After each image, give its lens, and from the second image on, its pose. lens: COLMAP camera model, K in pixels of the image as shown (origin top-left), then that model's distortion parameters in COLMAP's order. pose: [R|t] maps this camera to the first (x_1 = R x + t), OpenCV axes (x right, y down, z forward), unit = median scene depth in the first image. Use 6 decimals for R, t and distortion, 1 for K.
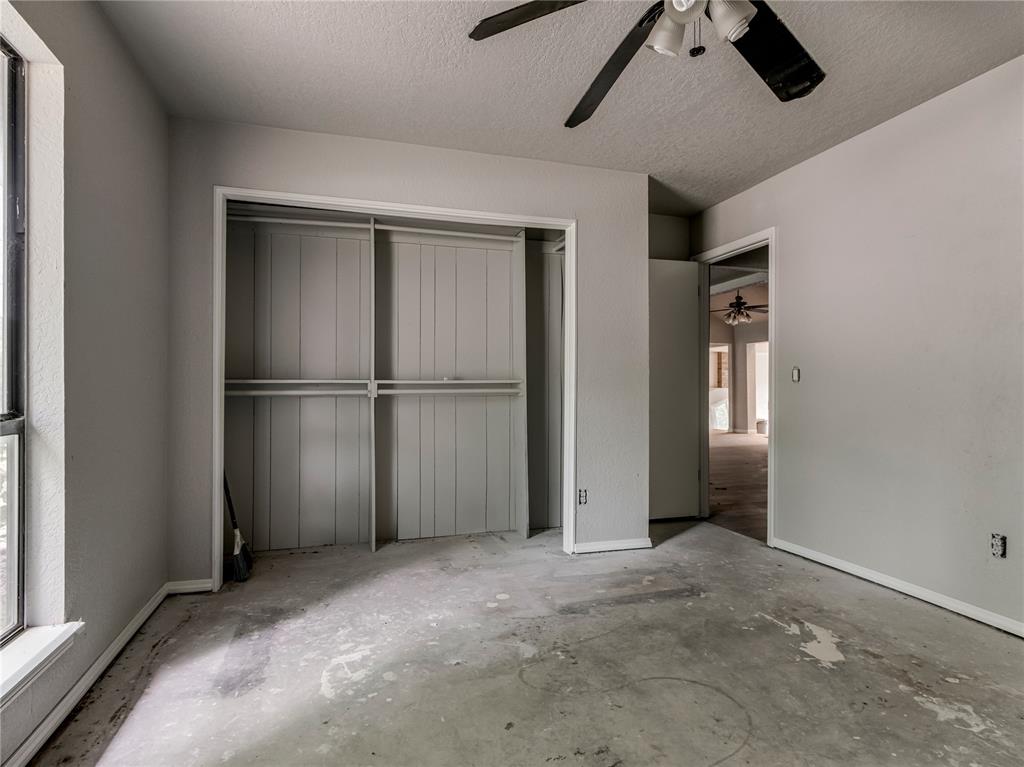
lens RADIAL K [[539.2, 0, 510.7], [0, 539.2, 384.3], [0, 0, 1]] dist [0.005344, -0.002023]
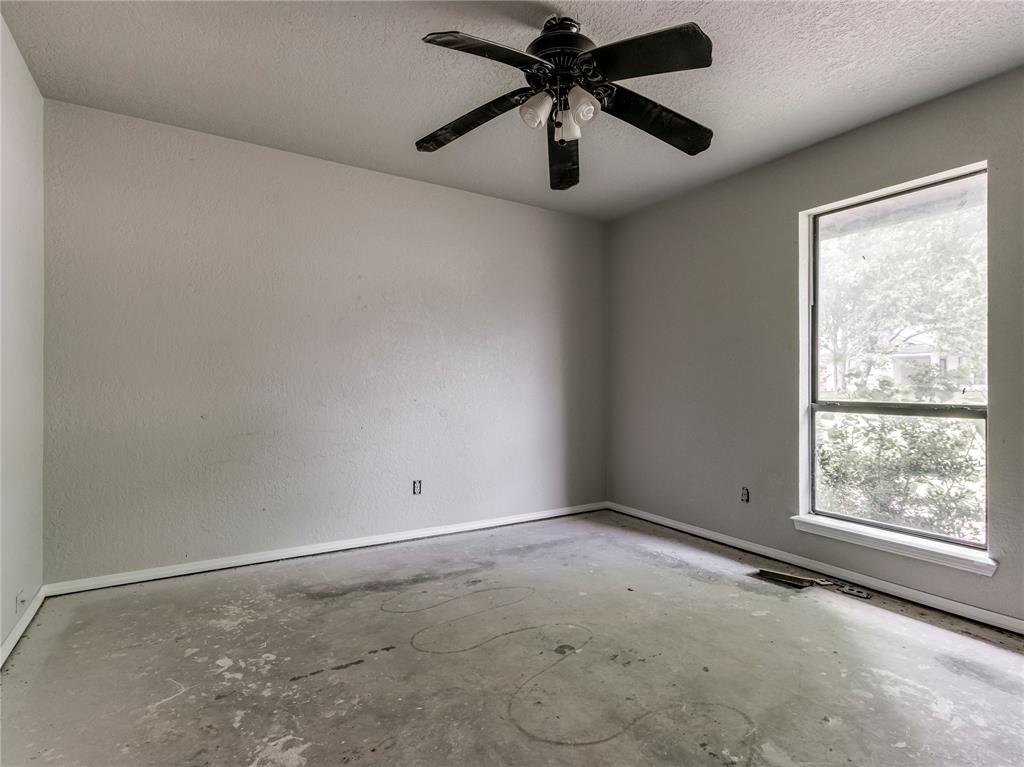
lens RADIAL K [[529.7, 0, 512.0], [0, 529.7, 383.1], [0, 0, 1]] dist [0.005892, -0.004717]
pose [[-0.976822, -0.003576, -0.214024, 0.612294], [-0.002007, 0.999970, -0.007546, -0.001060], [0.214045, -0.006941, -0.976799, 1.866338]]
